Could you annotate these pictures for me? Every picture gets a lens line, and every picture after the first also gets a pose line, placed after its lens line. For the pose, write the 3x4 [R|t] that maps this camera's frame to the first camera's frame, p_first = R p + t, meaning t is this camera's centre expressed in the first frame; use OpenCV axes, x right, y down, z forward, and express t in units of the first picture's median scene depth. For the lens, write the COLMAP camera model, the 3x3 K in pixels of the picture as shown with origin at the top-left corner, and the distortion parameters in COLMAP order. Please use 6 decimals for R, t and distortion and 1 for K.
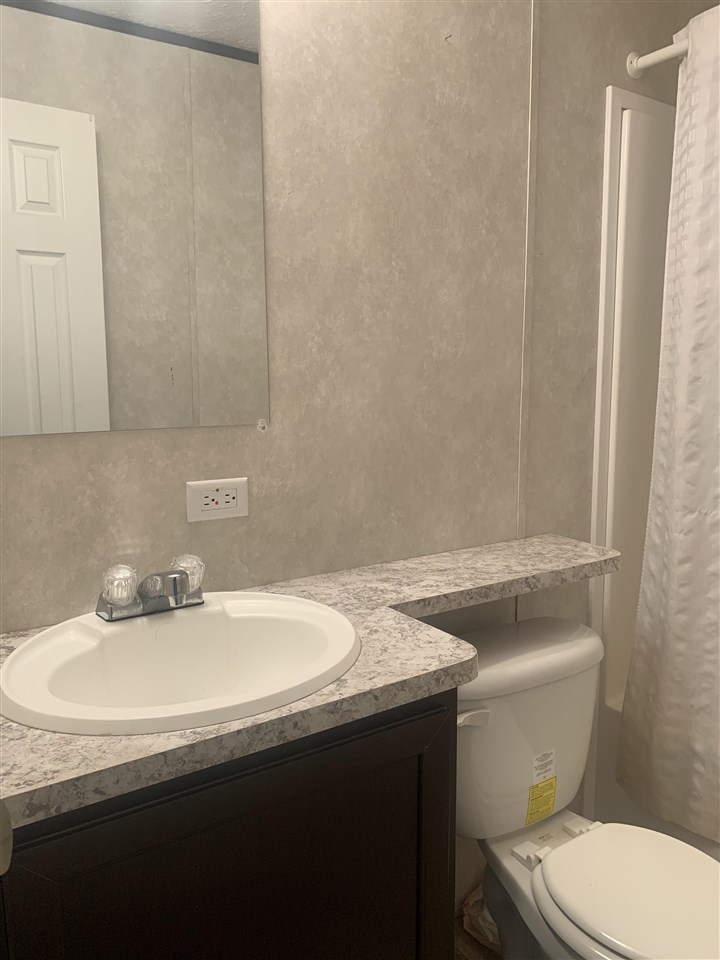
lens RADIAL K [[739.5, 0, 360.9], [0, 739.5, 484.2], [0, 0, 1]] dist [0.022746, -0.030071]
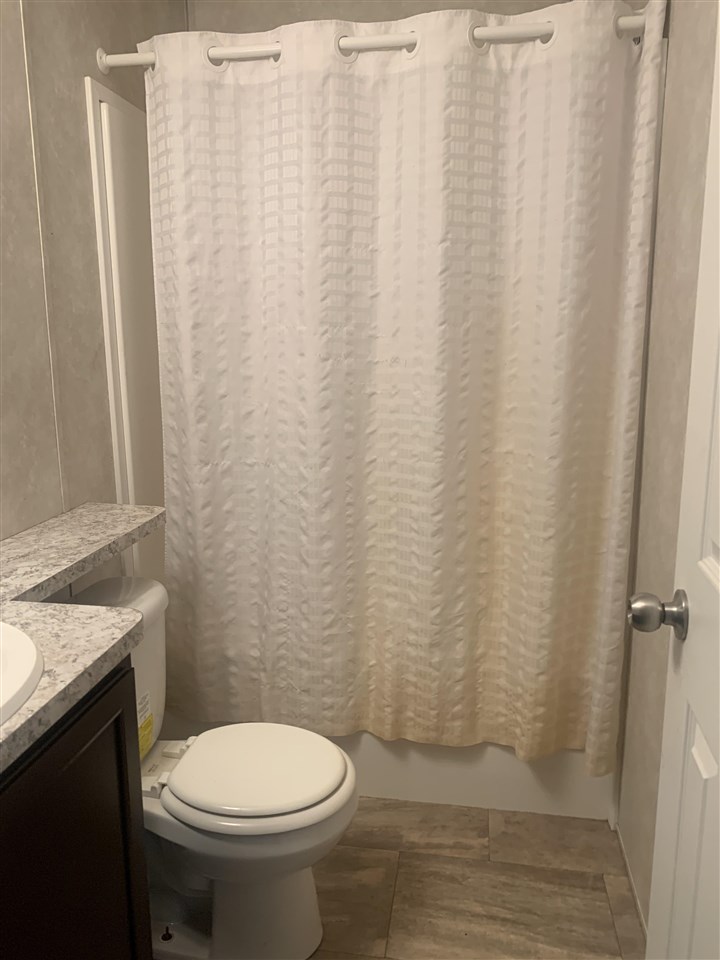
lens RADIAL K [[739.5, 0, 360.3], [0, 739.5, 477.4], [0, 0, 1]] dist [0.022746, -0.030071]
pose [[0.689971, -0.145654, 0.709031, -0.241454], [0.111753, 0.989236, 0.094466, -0.027659], [-0.715159, 0.014058, 0.698821, -0.013618]]
